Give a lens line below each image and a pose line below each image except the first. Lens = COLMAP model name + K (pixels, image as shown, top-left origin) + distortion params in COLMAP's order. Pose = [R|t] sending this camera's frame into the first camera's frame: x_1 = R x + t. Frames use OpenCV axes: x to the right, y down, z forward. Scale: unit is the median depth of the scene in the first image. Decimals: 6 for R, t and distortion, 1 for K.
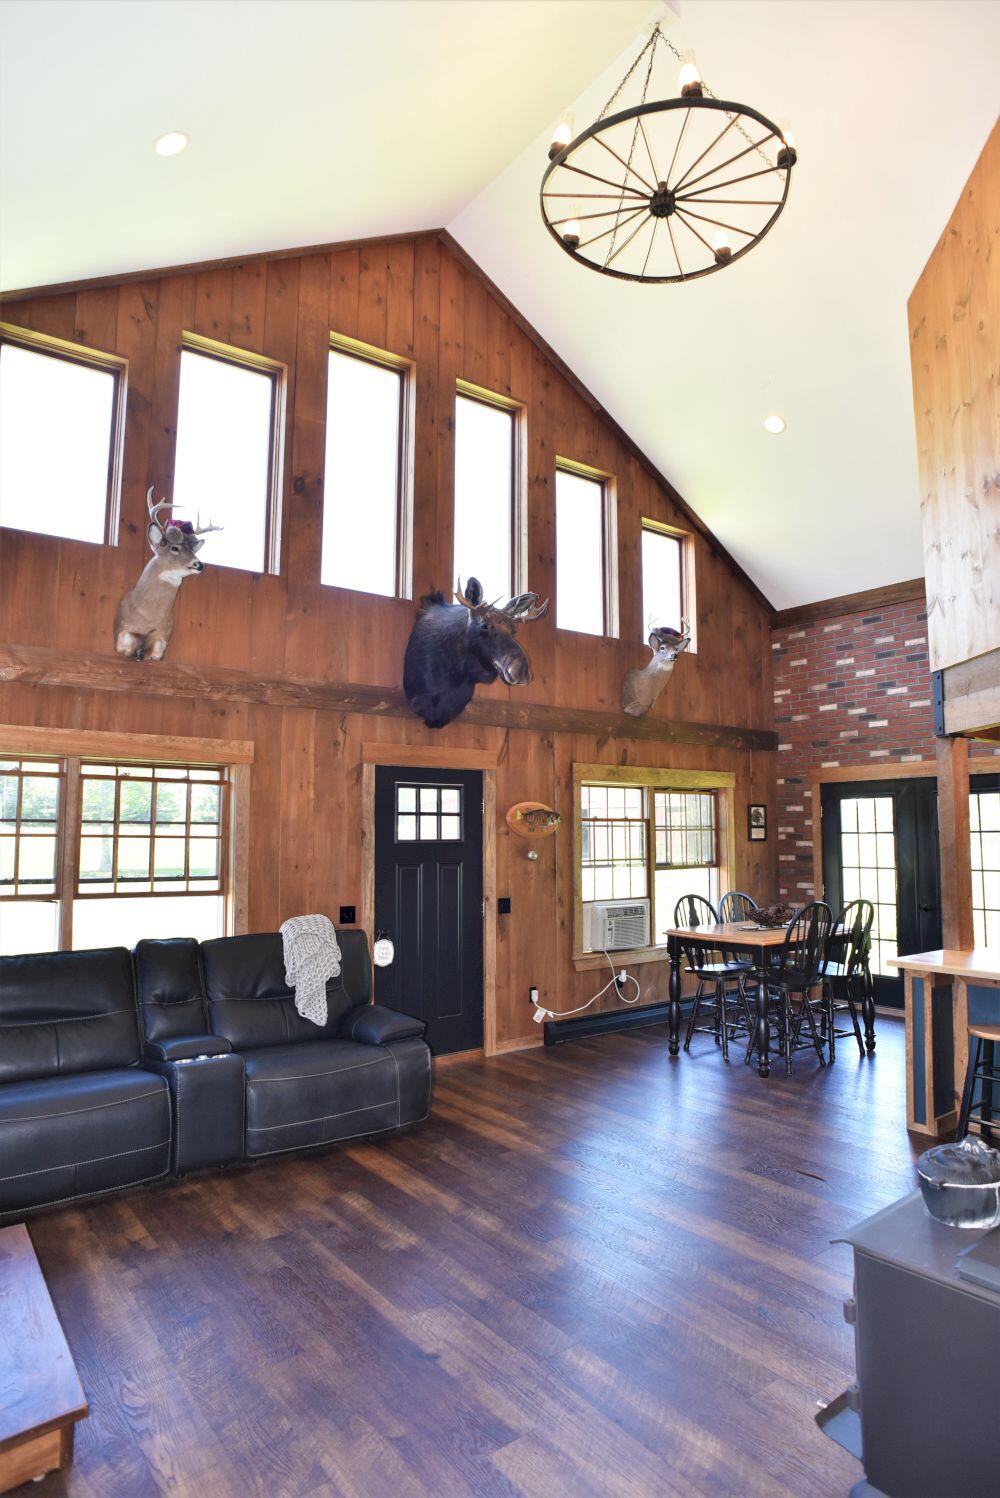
lens RADIAL K [[866.9, 0, 500.0], [0, 866.9, 749.0], [0, 0, 1]] dist [-0.103657, 0.072272]
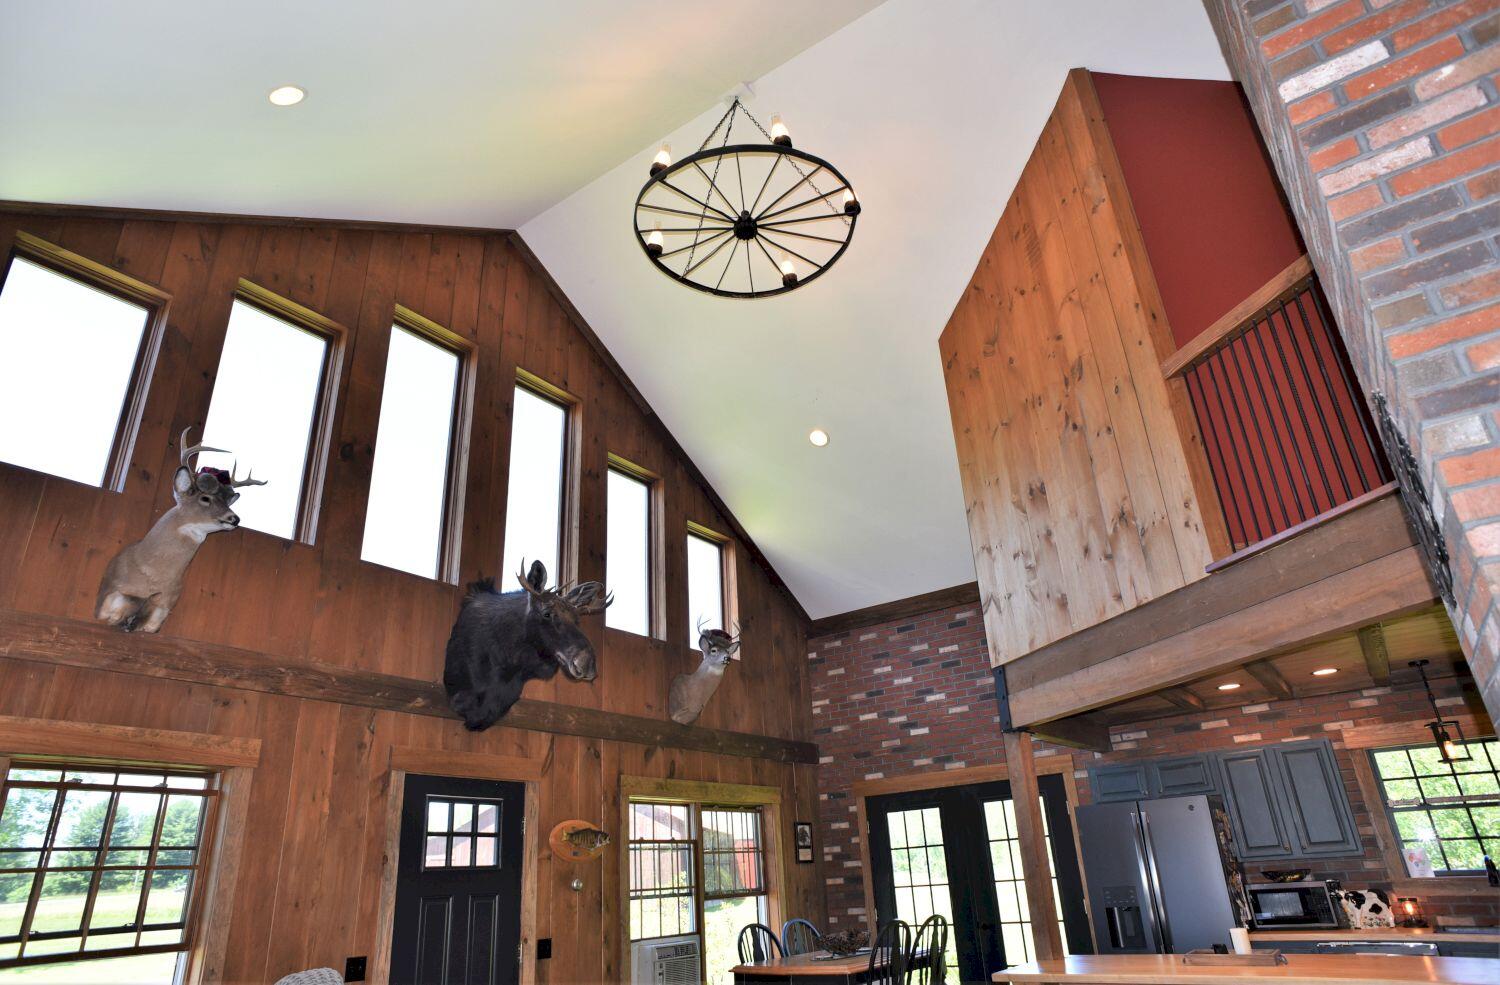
lens RADIAL K [[894.4, 0, 742.1], [0, 894.4, 486.5], [0, 0, 1]] dist [-0.102121, 0.071114]
pose [[0.957254, 0.072543, 0.280004, -0.090947], [0.021453, 0.947566, -0.318838, 0.033572], [-0.288452, 0.311216, 0.905506, 0.043948]]
